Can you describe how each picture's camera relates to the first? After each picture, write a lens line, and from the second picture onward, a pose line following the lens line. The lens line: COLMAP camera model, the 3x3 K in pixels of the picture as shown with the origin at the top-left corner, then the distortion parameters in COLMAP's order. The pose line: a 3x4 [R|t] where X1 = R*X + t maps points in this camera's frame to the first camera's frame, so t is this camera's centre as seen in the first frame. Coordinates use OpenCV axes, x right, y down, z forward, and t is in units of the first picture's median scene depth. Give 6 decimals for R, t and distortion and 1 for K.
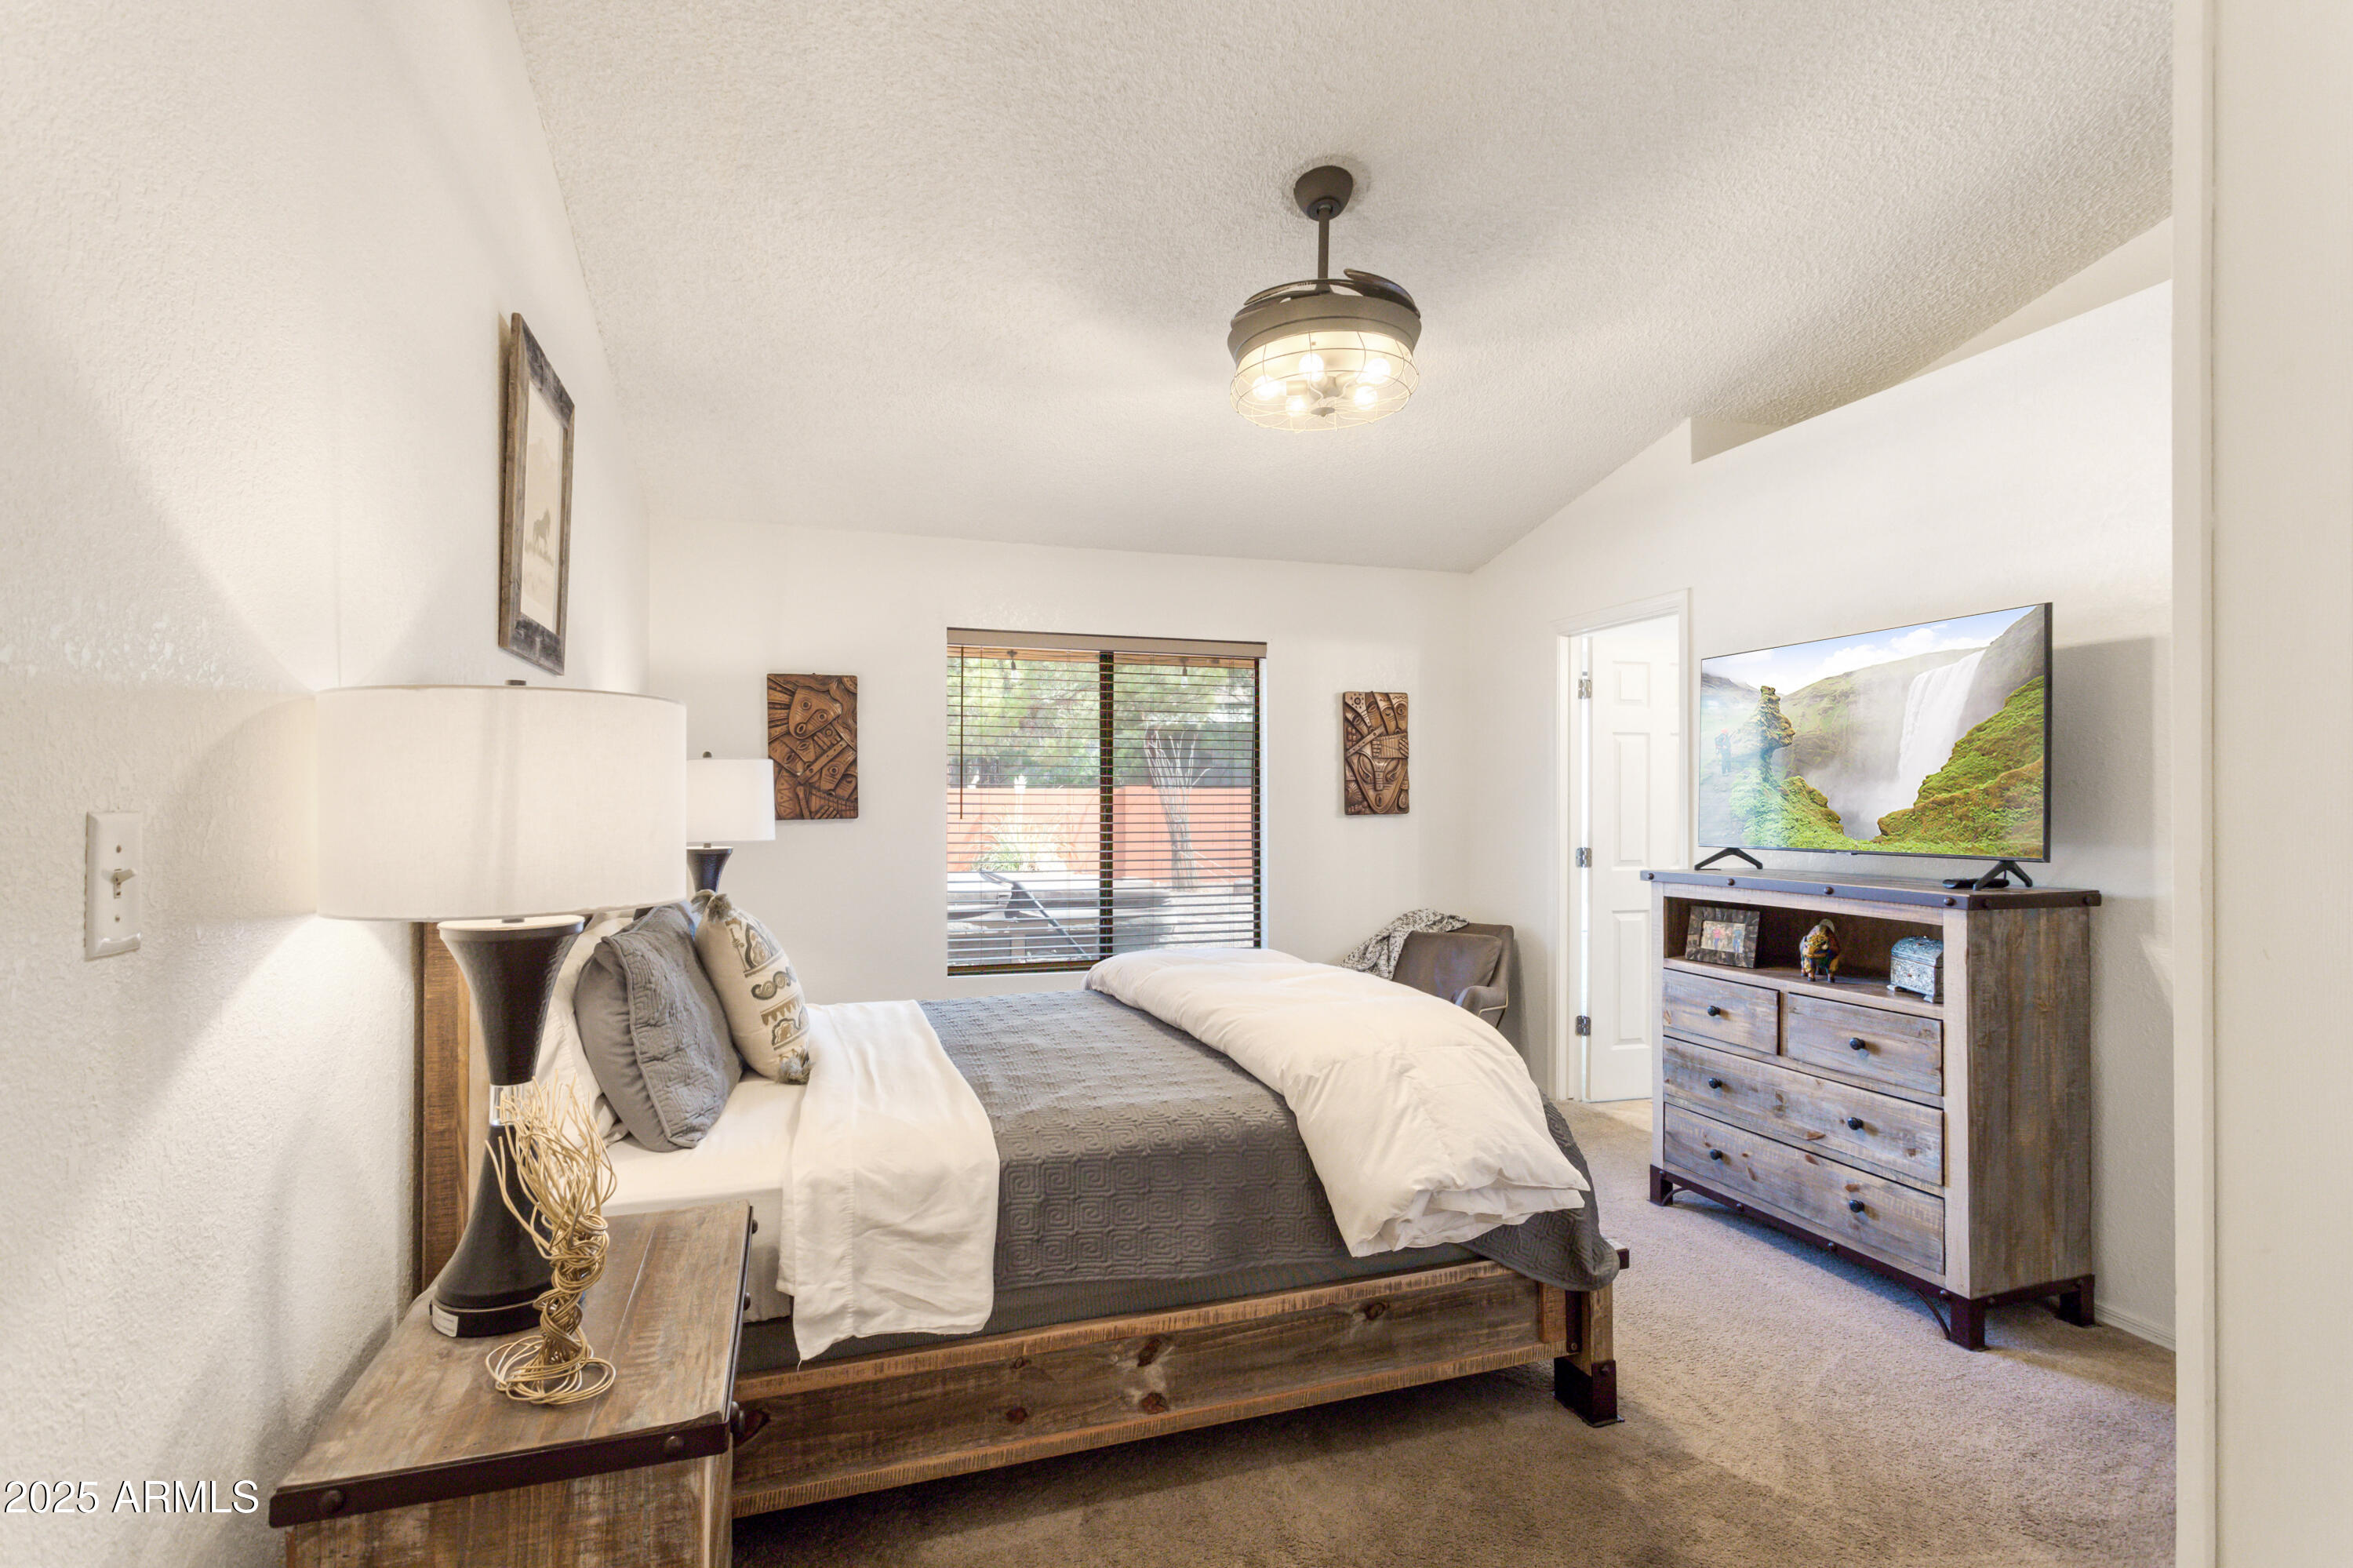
lens RADIAL K [[1129.4, 0, 1169.9], [0, 1129.4, 787.0], [0, 0, 1]] dist [0.004779, -0.000280]
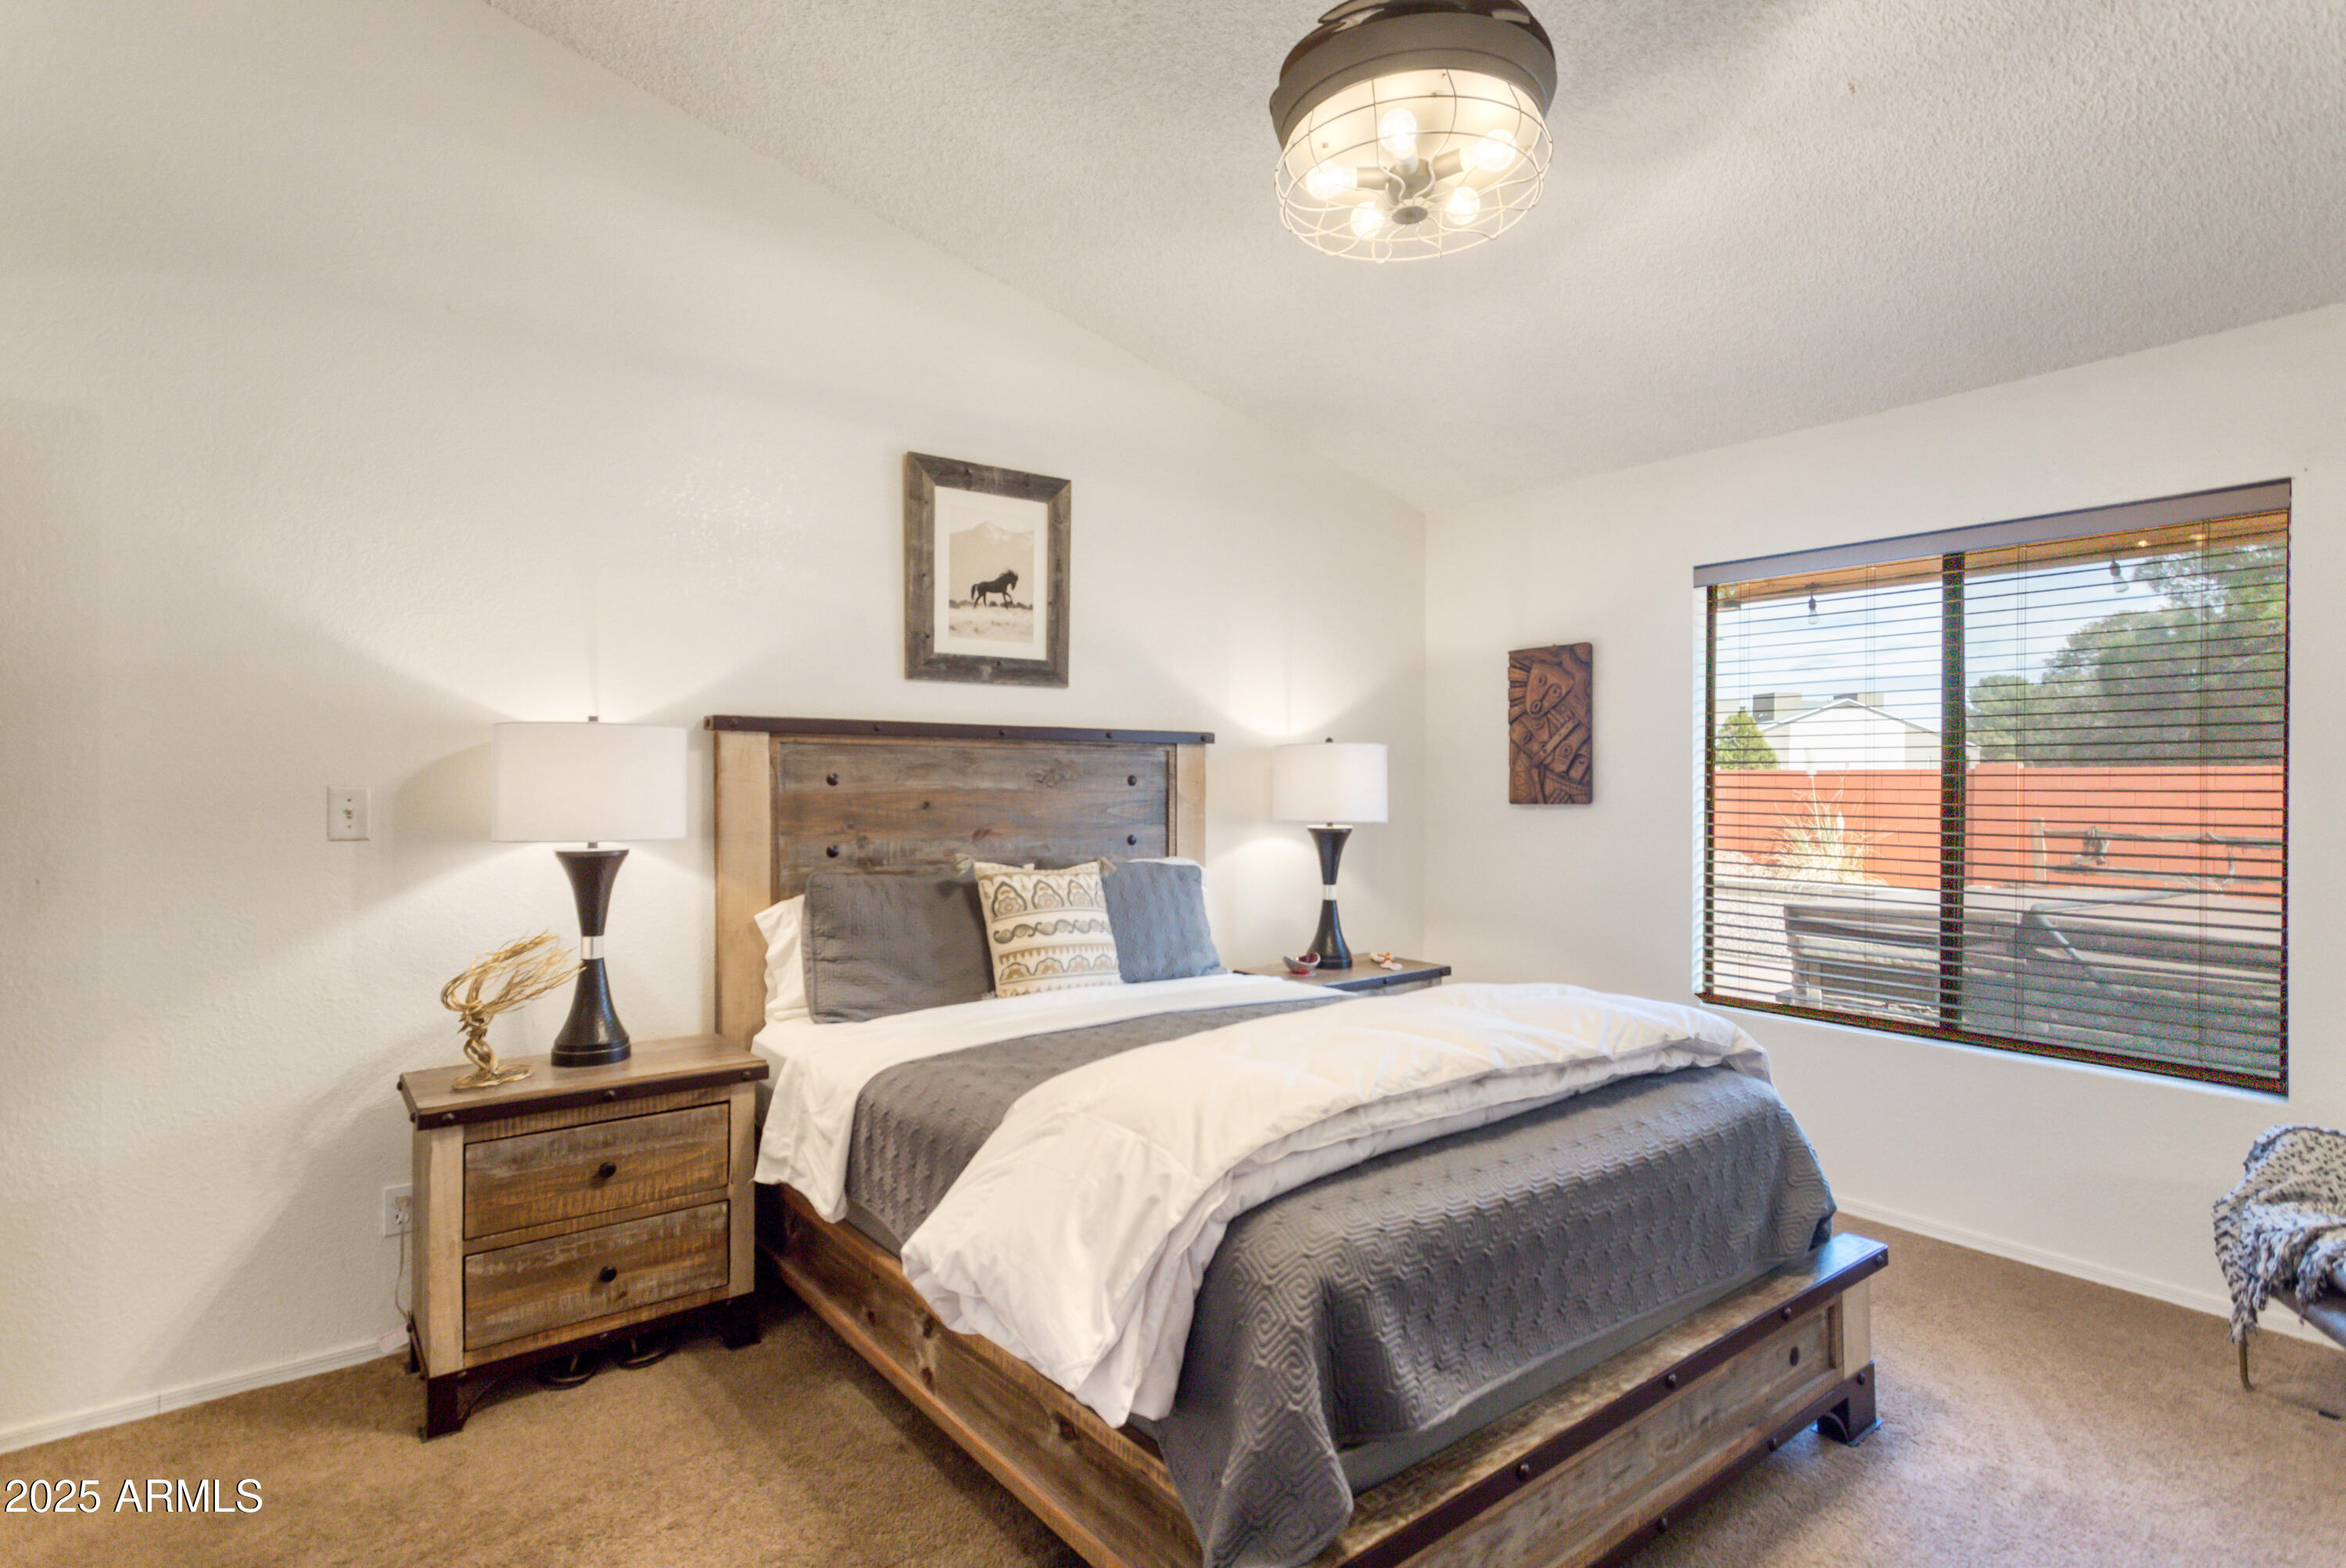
lens RADIAL K [[1164.5, 0, 1173.0], [0, 1164.5, 784.0], [0, 0, 1]] dist [0.029076, -0.000025]
pose [[0.340677, 0.001695, -0.940179, 0.478709], [0.010273, 0.999932, 0.005525, 0.003888], [0.940124, -0.011540, 0.340637, 0.390034]]
